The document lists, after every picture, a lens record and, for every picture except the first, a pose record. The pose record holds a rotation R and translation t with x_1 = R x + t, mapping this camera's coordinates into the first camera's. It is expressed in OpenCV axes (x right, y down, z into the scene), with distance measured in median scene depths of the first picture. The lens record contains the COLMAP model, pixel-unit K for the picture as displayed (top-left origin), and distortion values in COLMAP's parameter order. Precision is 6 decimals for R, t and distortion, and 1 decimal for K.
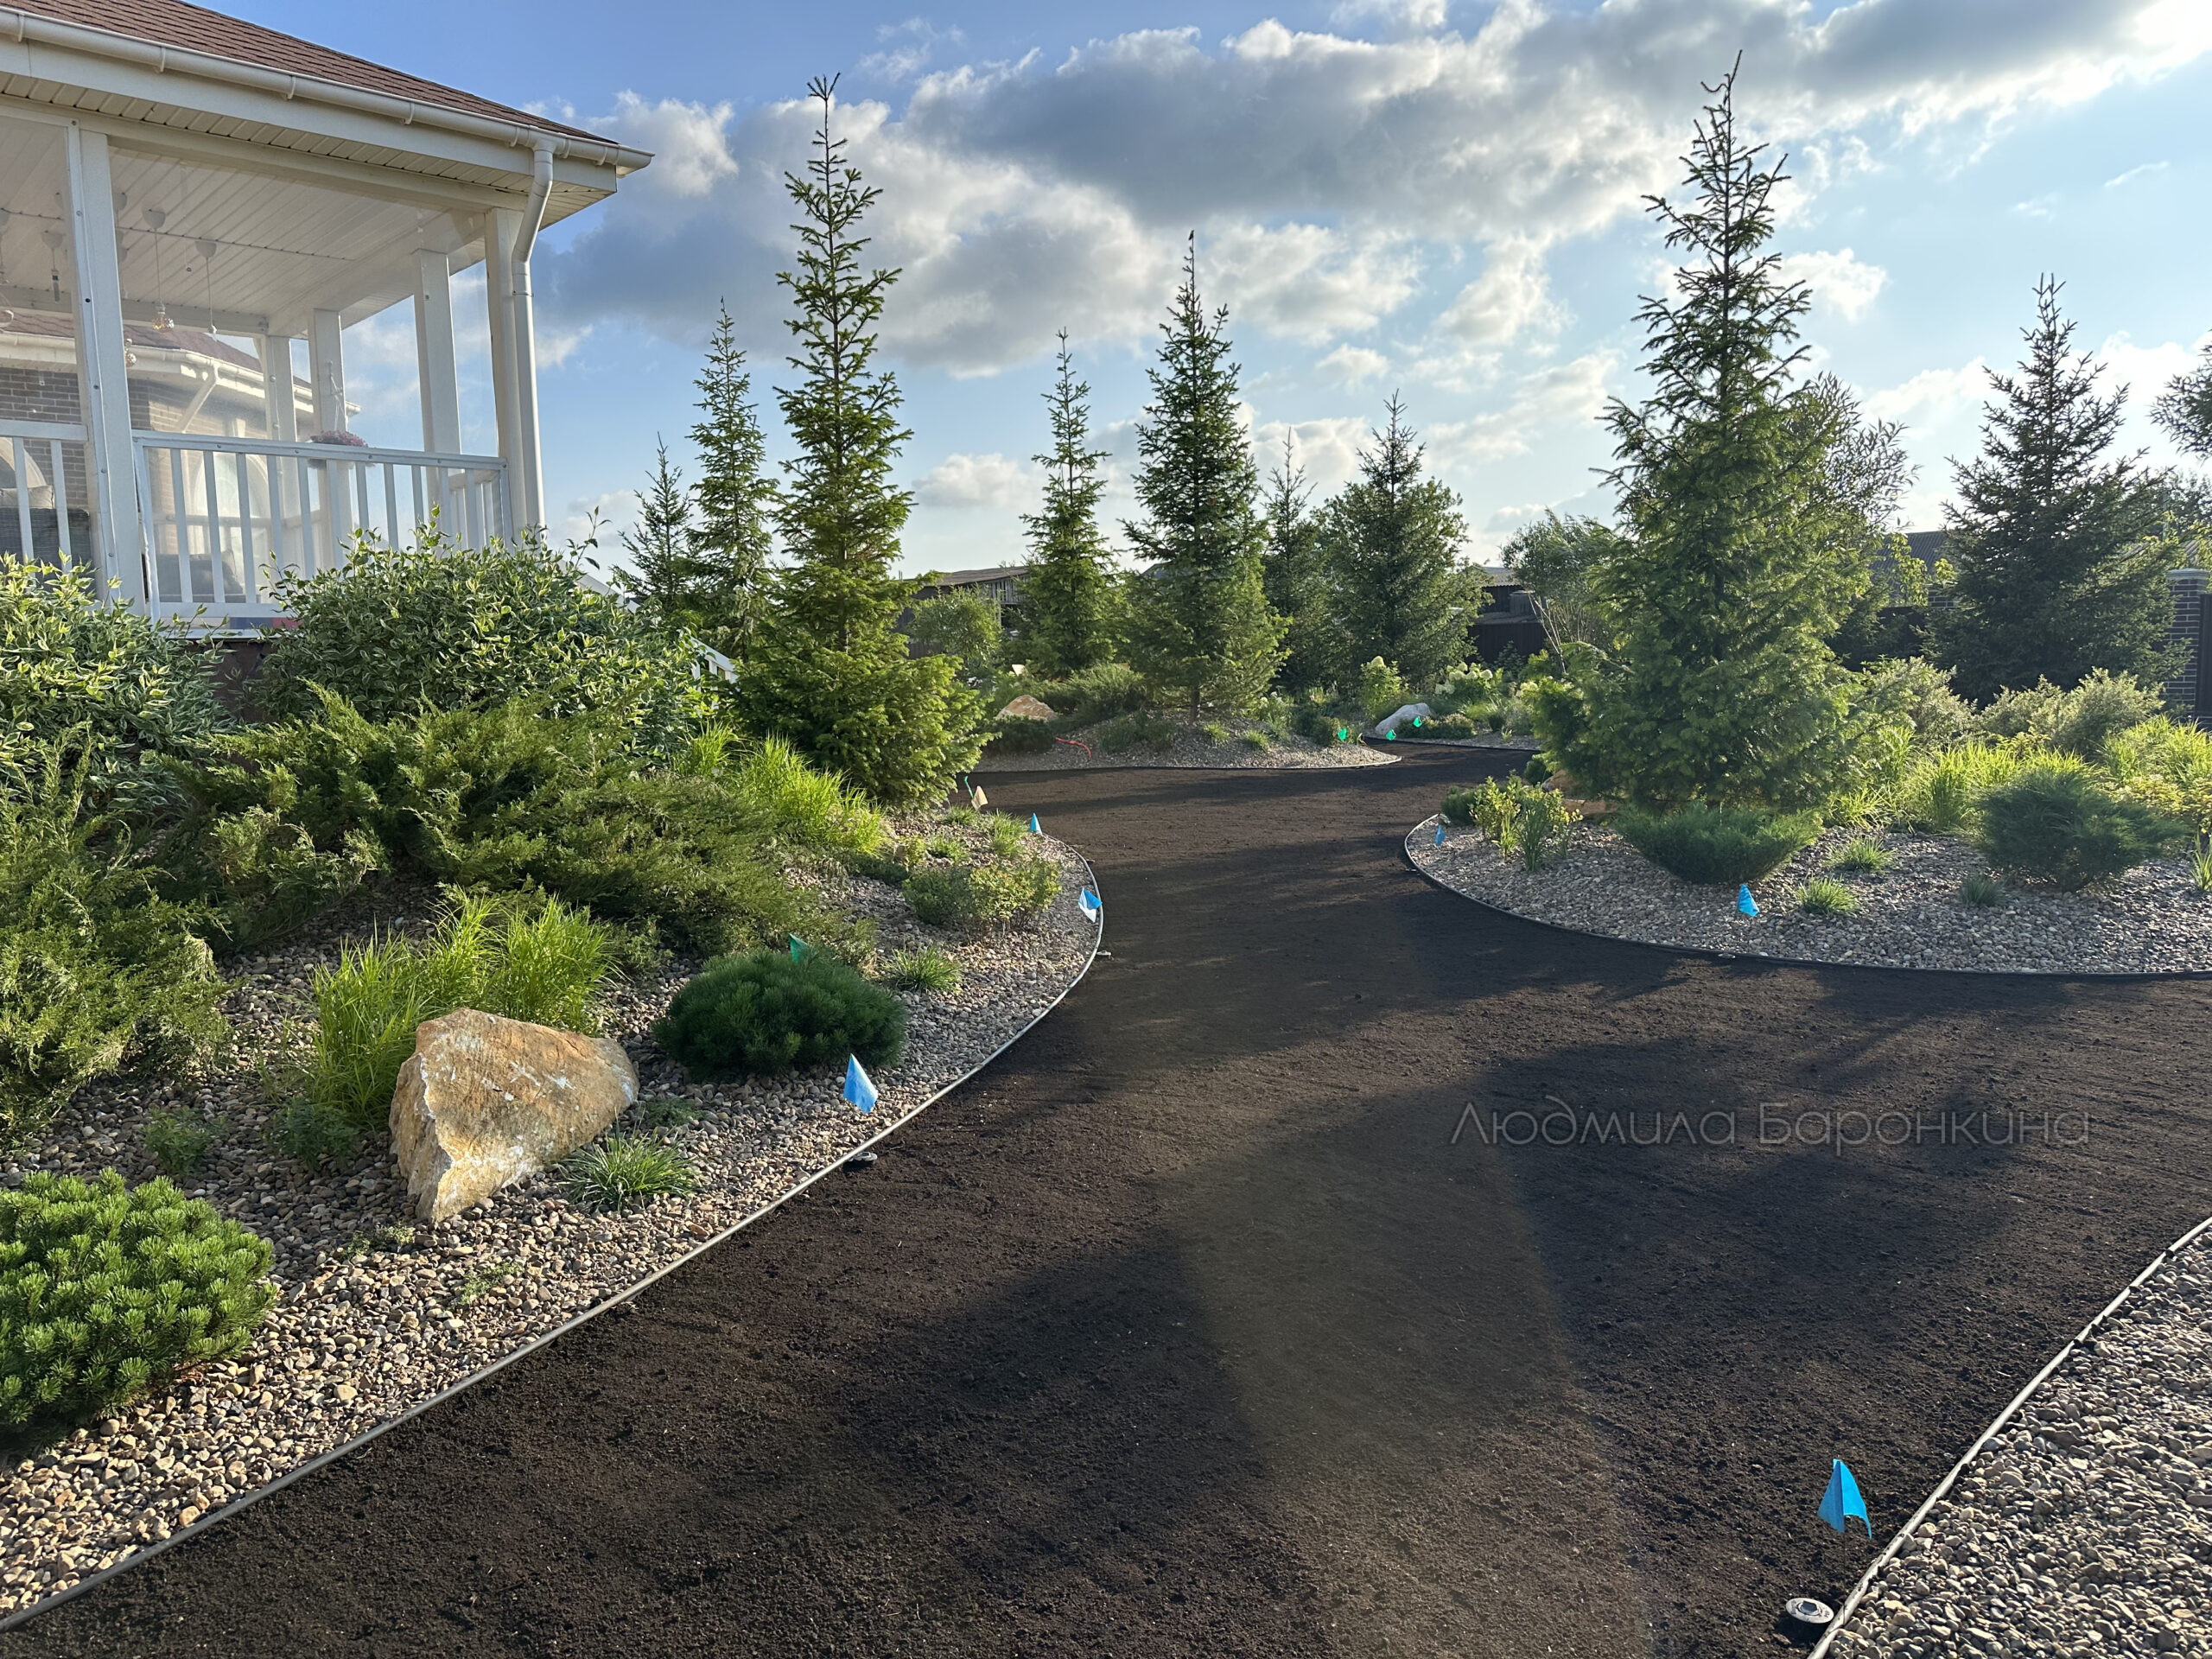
lens RADIAL K [[1497.9, 0, 1106.0], [0, 1497.9, 829.5], [0, 0, 1]] dist [0.000104, -0.061448]
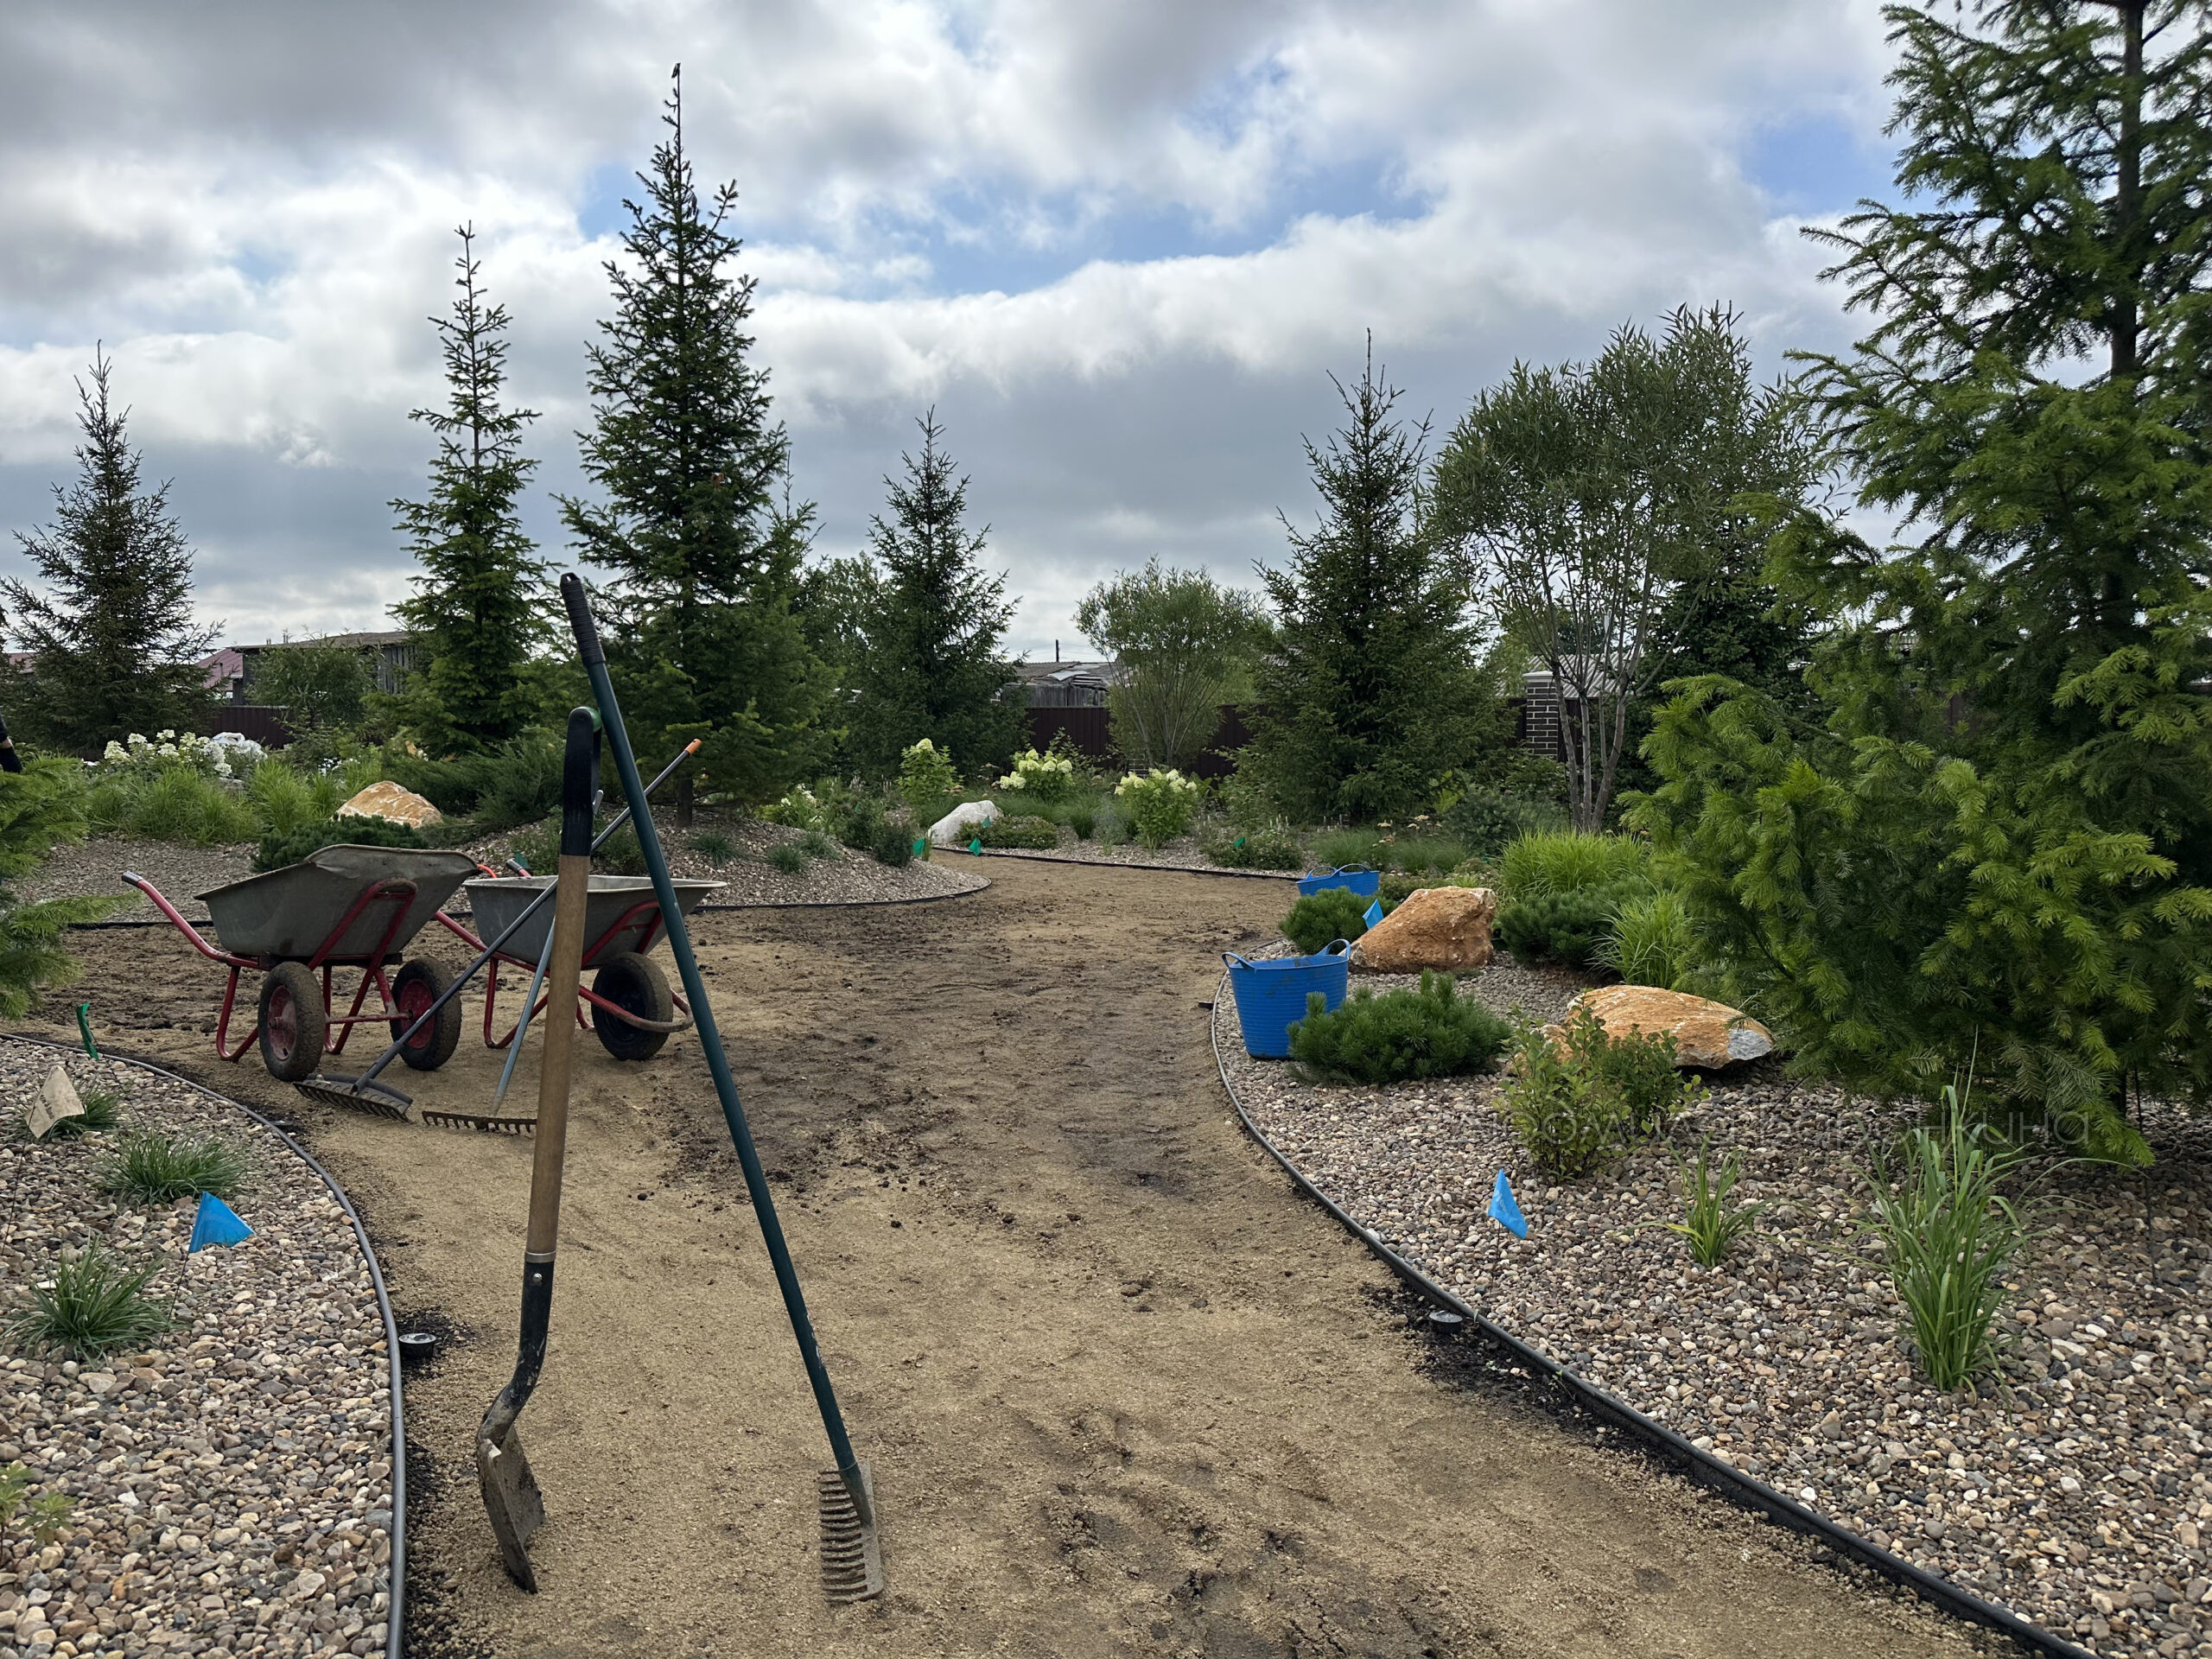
lens RADIAL K [[1499.4, 0, 1106.0], [0, 1499.4, 829.5], [0, 0, 1]] dist [0.003496, 0.000388]
pose [[0.937737, 0.001898, 0.347340, 0.006341], [0.021262, 0.997796, -0.062855, -0.024407], [-0.346694, 0.066327, 0.935630, 0.311745]]
